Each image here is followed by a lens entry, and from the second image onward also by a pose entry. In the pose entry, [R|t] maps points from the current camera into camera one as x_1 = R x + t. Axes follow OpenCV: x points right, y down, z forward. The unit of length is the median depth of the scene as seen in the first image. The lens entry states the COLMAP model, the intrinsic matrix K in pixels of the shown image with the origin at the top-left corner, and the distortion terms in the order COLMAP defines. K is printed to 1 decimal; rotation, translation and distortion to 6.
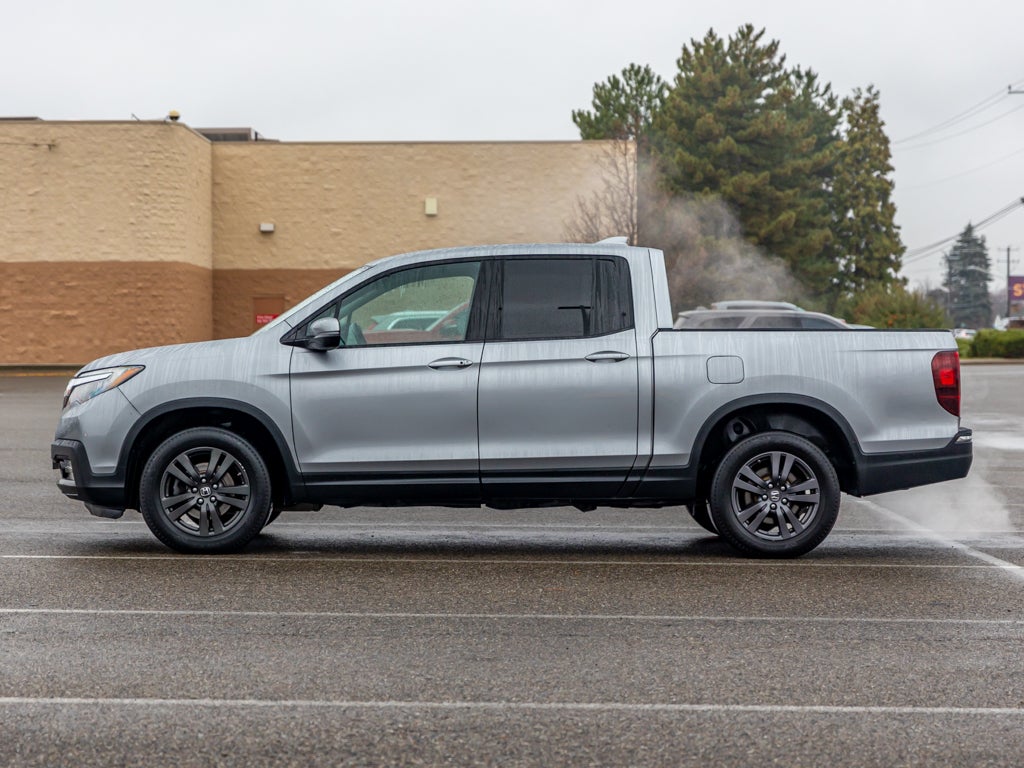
lens RADIAL K [[2518.0, 0, 512.0], [0, 2518.0, 384.0], [0, 0, 1]] dist [-0.010332, 0.159943]
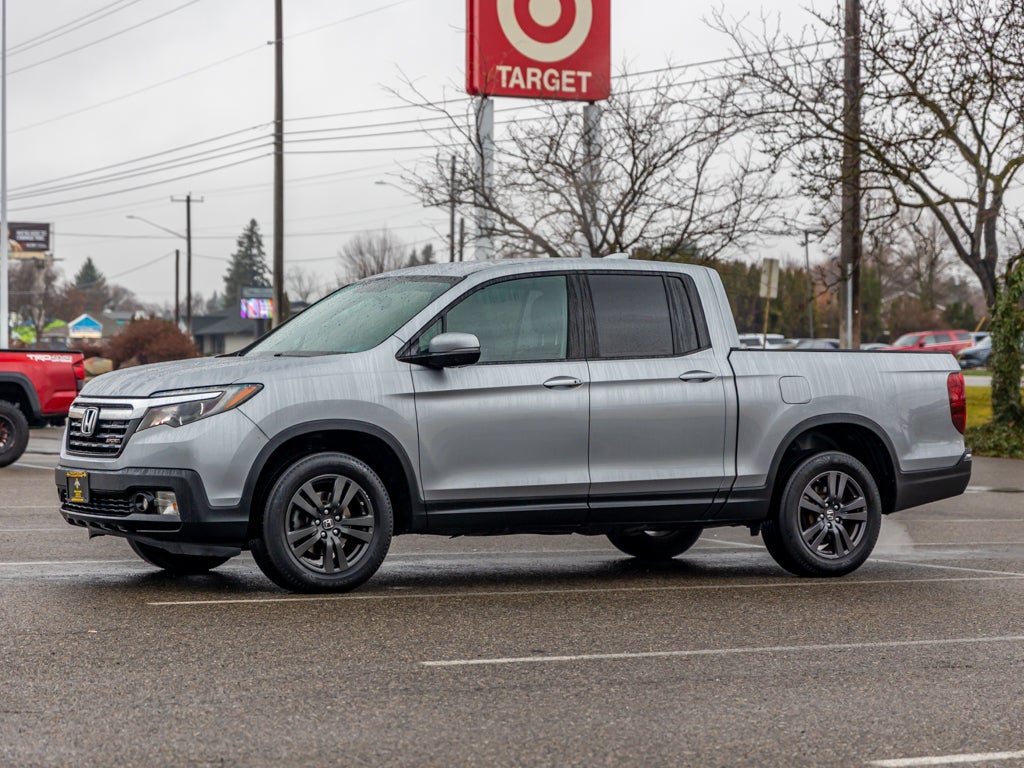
lens RADIAL K [[2599.8, 0, 512.0], [0, 2599.8, 384.0], [0, 0, 1]] dist [-0.011021, -0.211993]
pose [[0.866650, 0.003322, 0.498906, -0.528657], [0.000564, 0.999971, -0.007638, -0.000200], [-0.498917, 0.006901, 0.866622, 0.159830]]
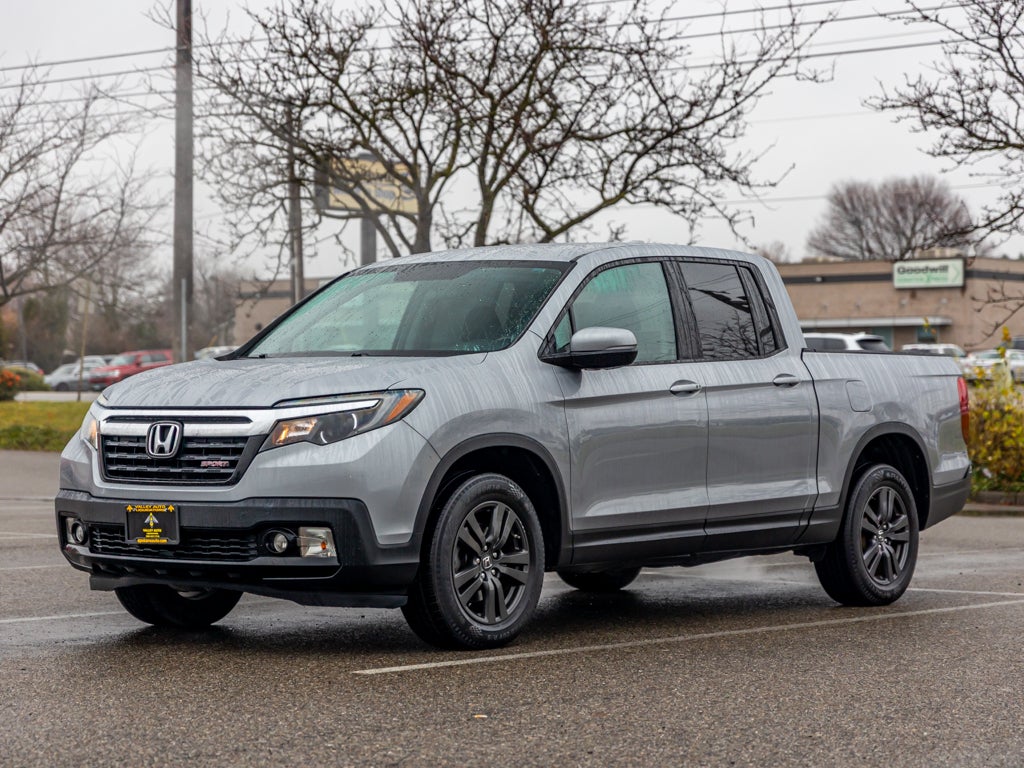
lens RADIAL K [[2518.0, 0, 512.0], [0, 2518.0, 384.0], [0, 0, 1]] dist [-0.010332, 0.159943]
pose [[0.634017, 0.004456, 0.773307, -0.680041], [0.010153, 0.999849, -0.014085, 0.001400], [-0.773253, 0.016781, 0.633876, 0.531037]]
